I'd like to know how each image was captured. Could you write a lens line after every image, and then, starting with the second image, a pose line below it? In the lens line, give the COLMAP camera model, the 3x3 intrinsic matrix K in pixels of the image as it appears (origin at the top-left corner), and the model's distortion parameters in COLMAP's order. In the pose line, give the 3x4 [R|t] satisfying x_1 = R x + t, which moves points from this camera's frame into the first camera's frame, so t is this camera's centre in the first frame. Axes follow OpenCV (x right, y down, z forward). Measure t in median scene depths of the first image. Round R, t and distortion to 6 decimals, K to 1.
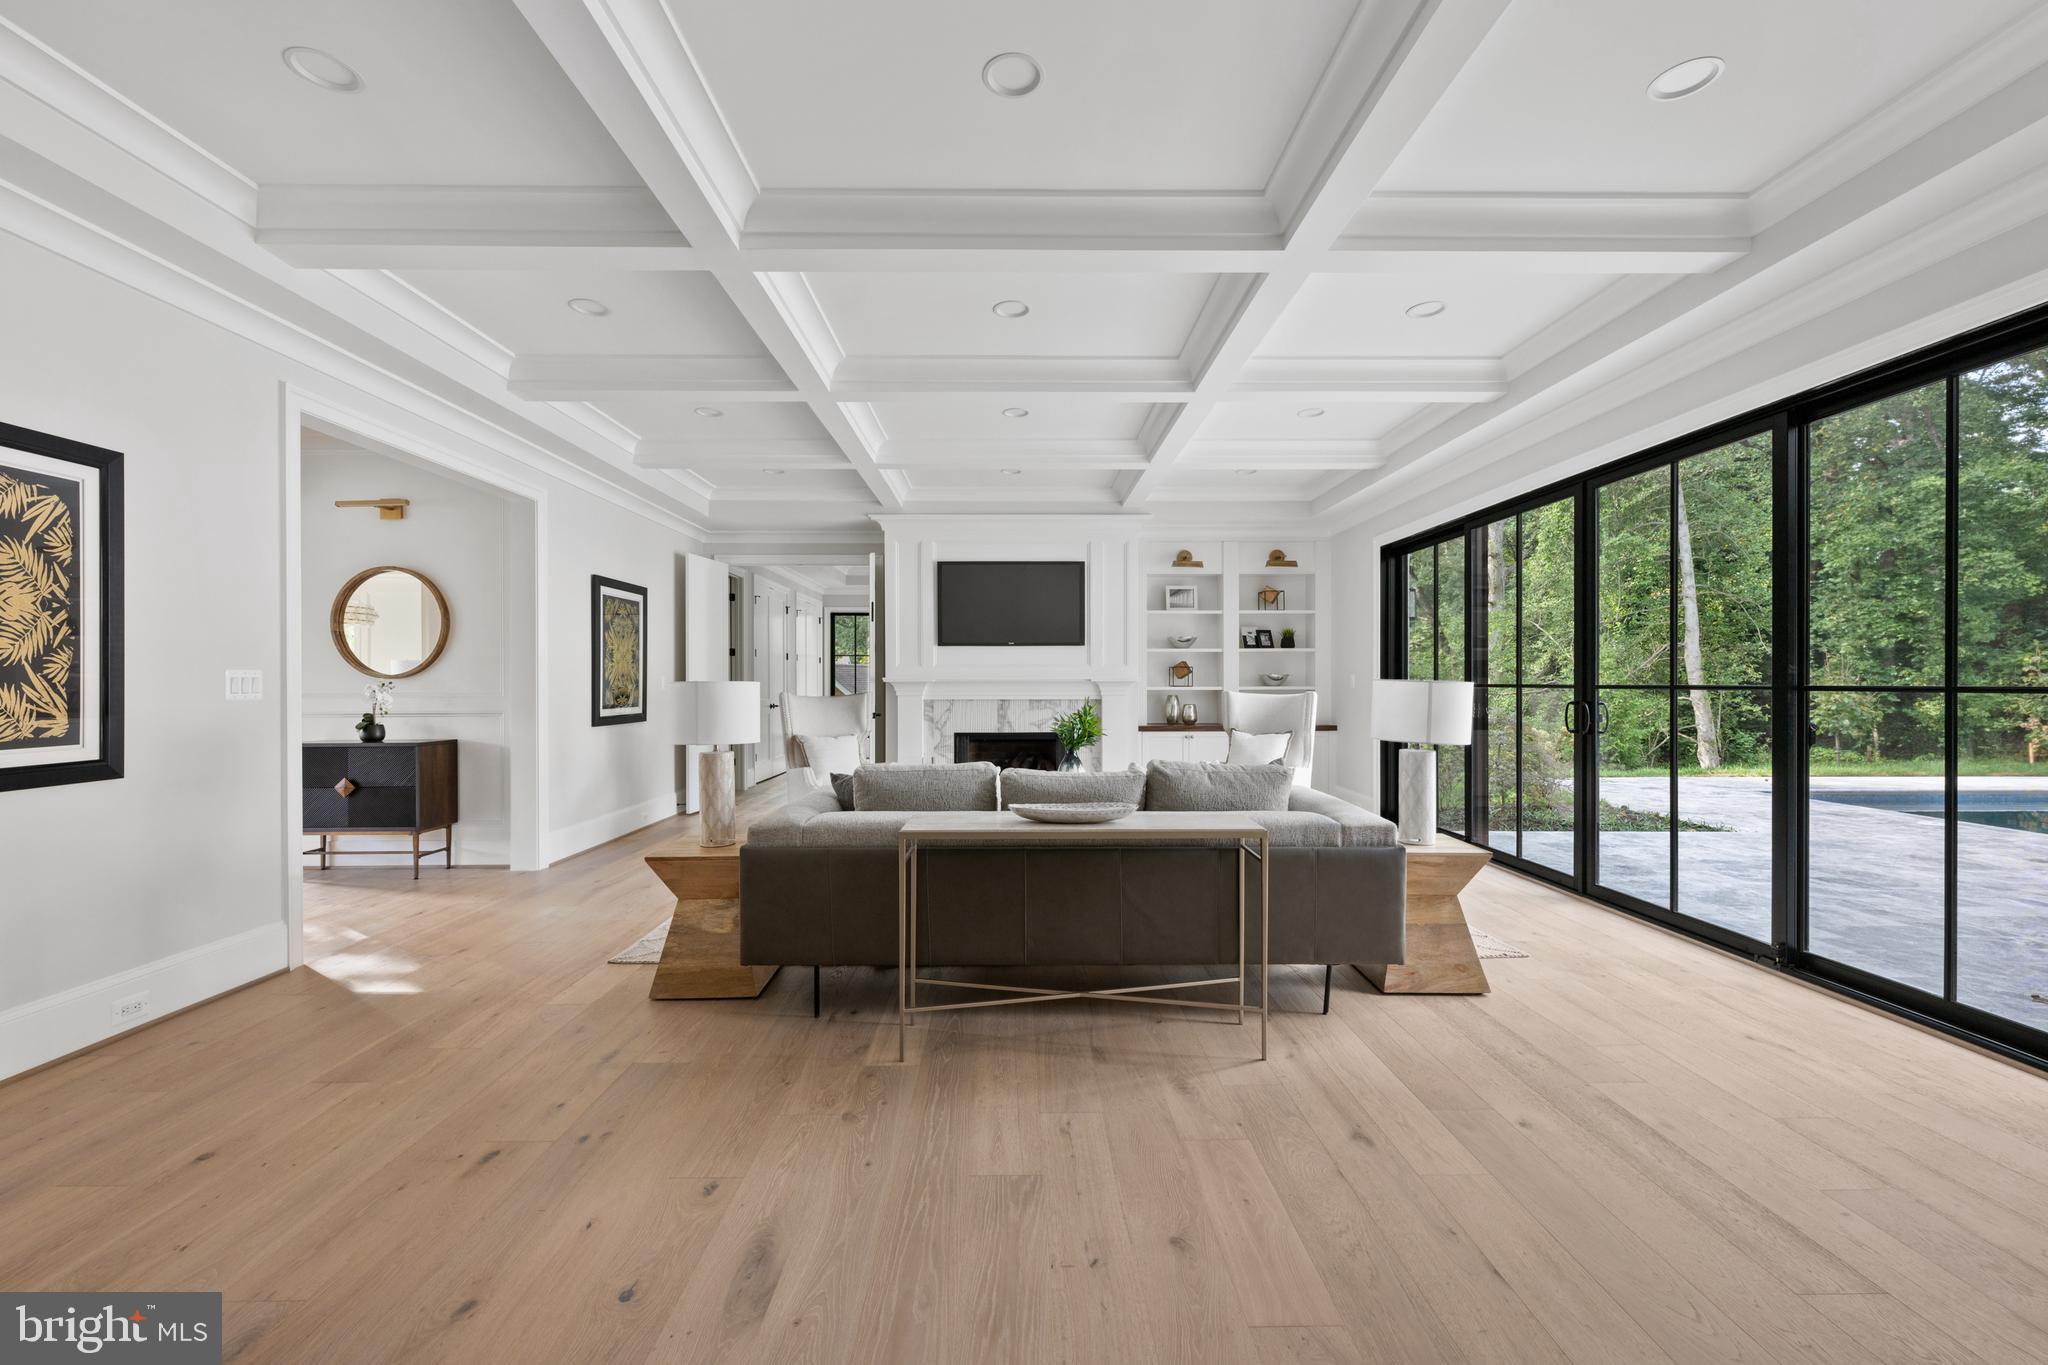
lens RADIAL K [[816.0, 0, 1022.5], [0, 816.0, 682.4], [0, 0, 1]] dist [0.000732, 0.000166]
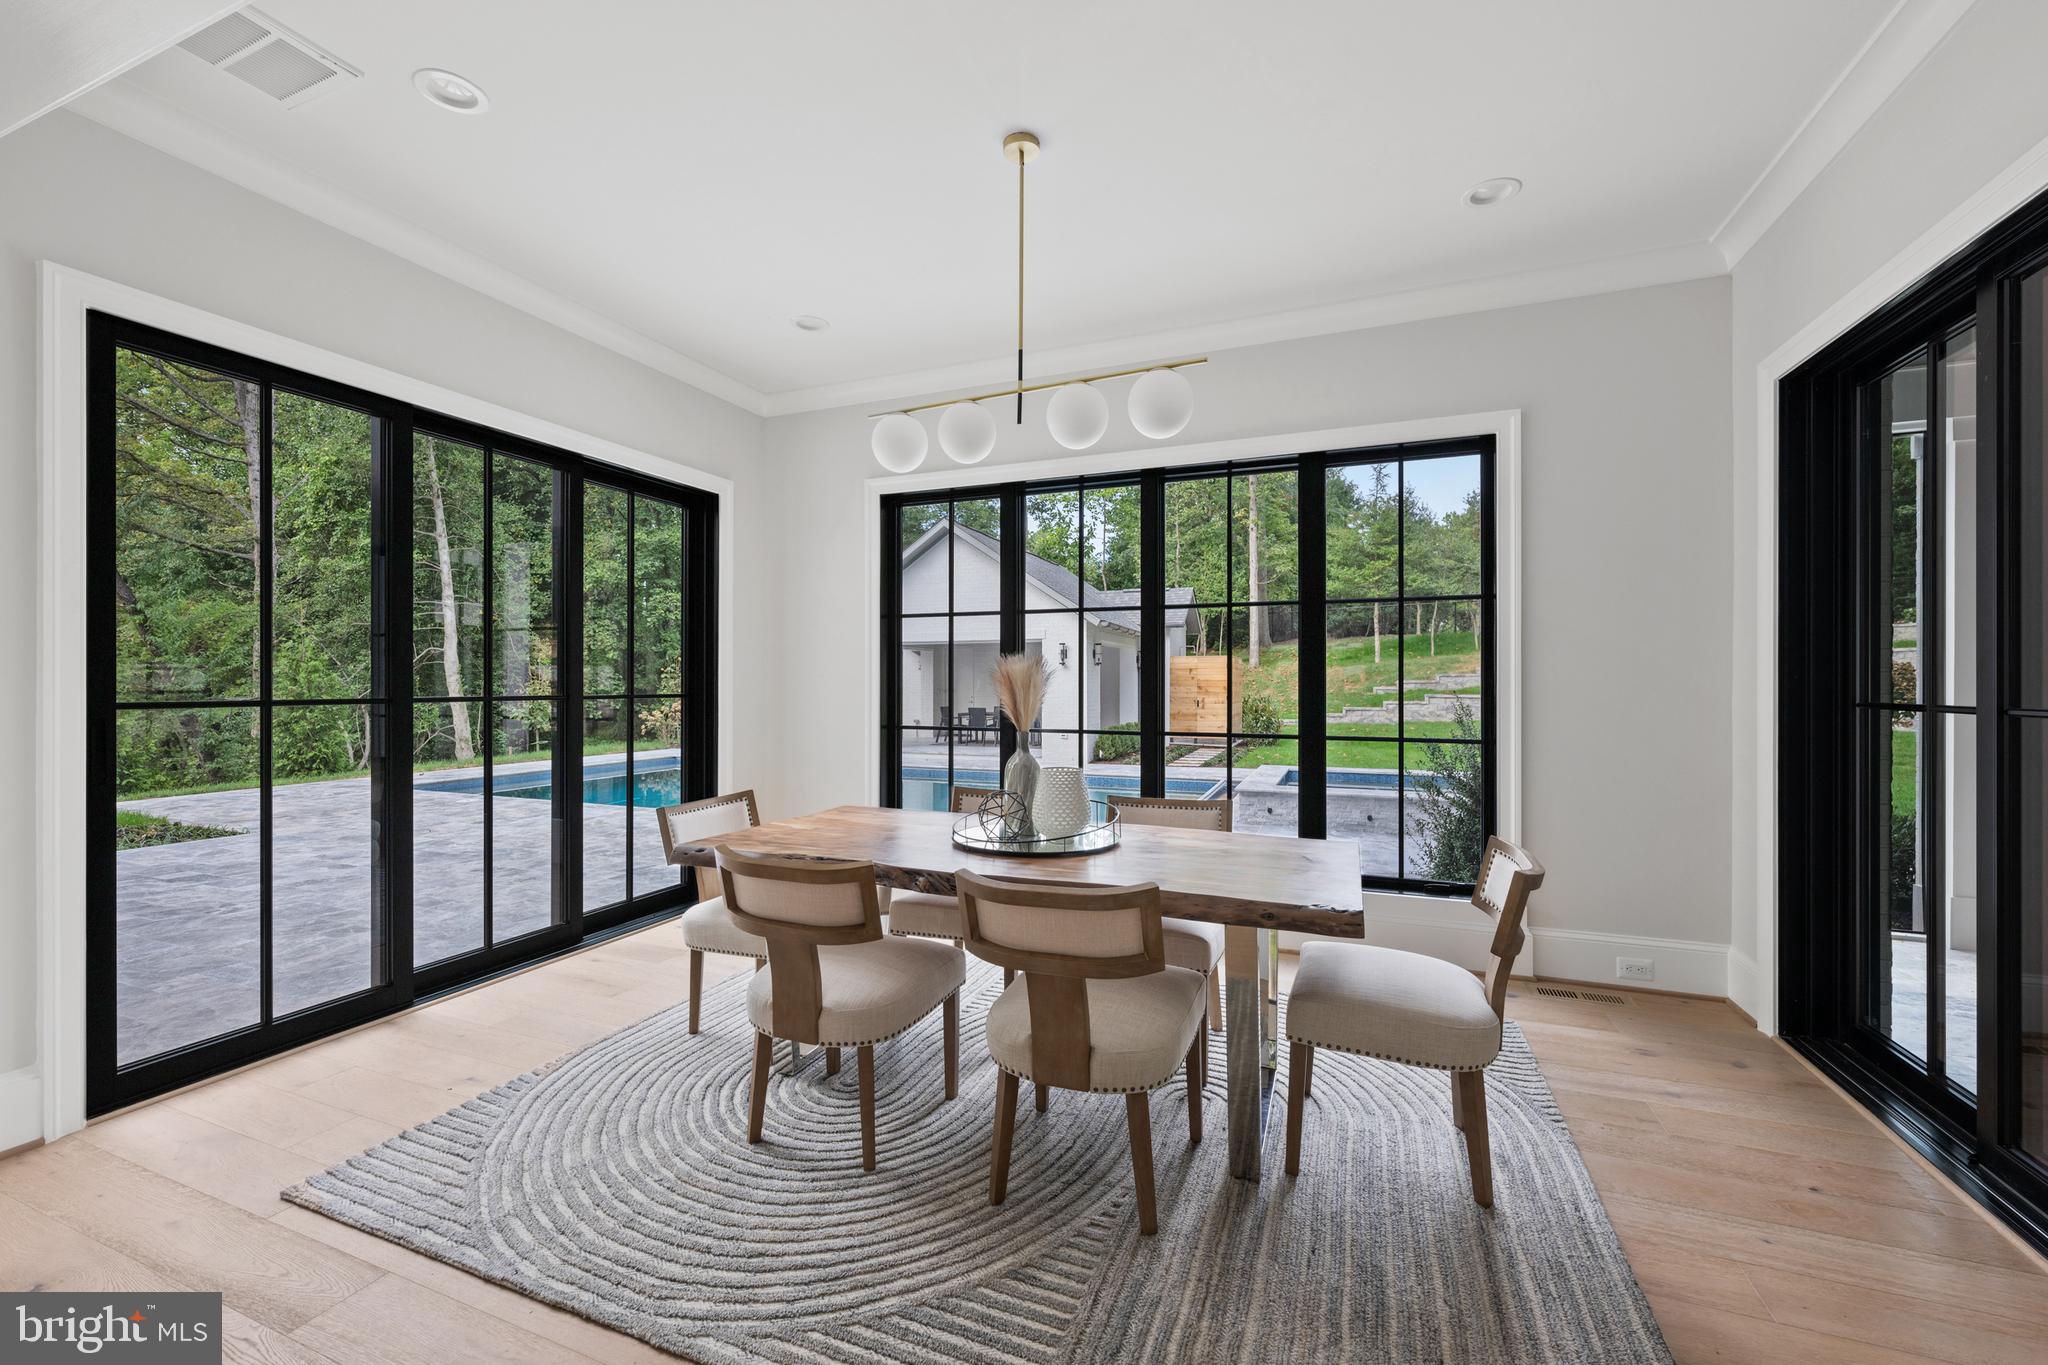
lens RADIAL K [[816.0, 0, 1024.1], [0, 816.0, 680.5], [0, 0, 1]] dist [0.000732, 0.000166]
pose [[-0.921473, 0.004961, 0.388412, -0.211479], [0.004248, 0.999987, -0.002694, -0.018244], [-0.388420, -0.000832, -0.921482, 3.266916]]
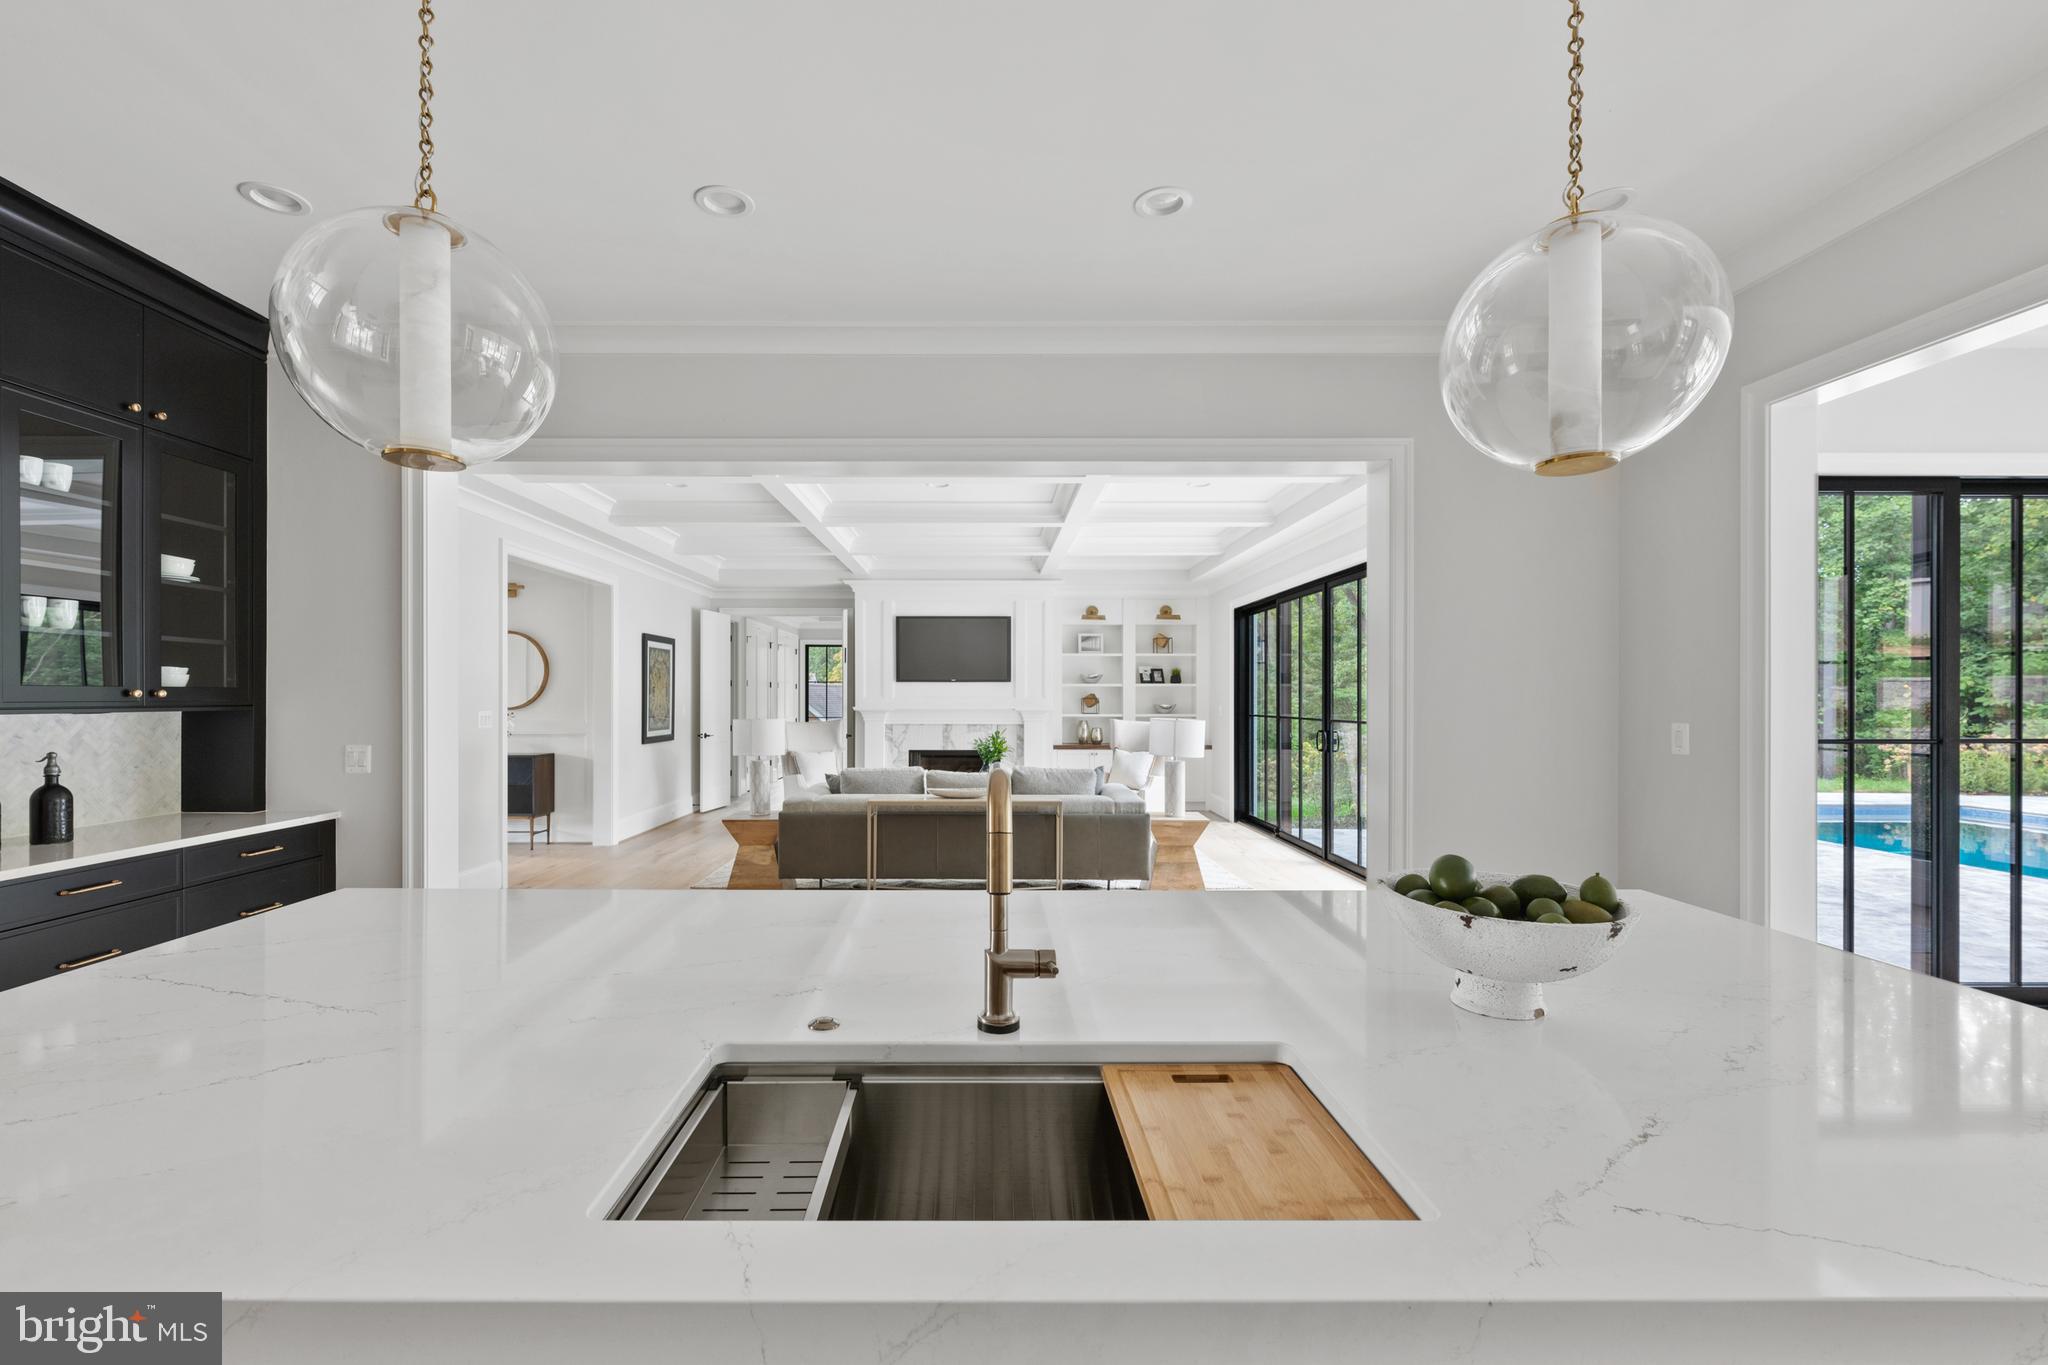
lens RADIAL K [[854.7, 0, 989.9], [0, 854.7, 694.4], [0, 0, 1]] dist [-0.008379, 0.000009]
pose [[0.999991, 0.002875, -0.003276, 0.050905], [-0.002891, 0.999984, -0.004842, -0.020670], [0.003262, 0.004852, 0.999983, -0.362272]]
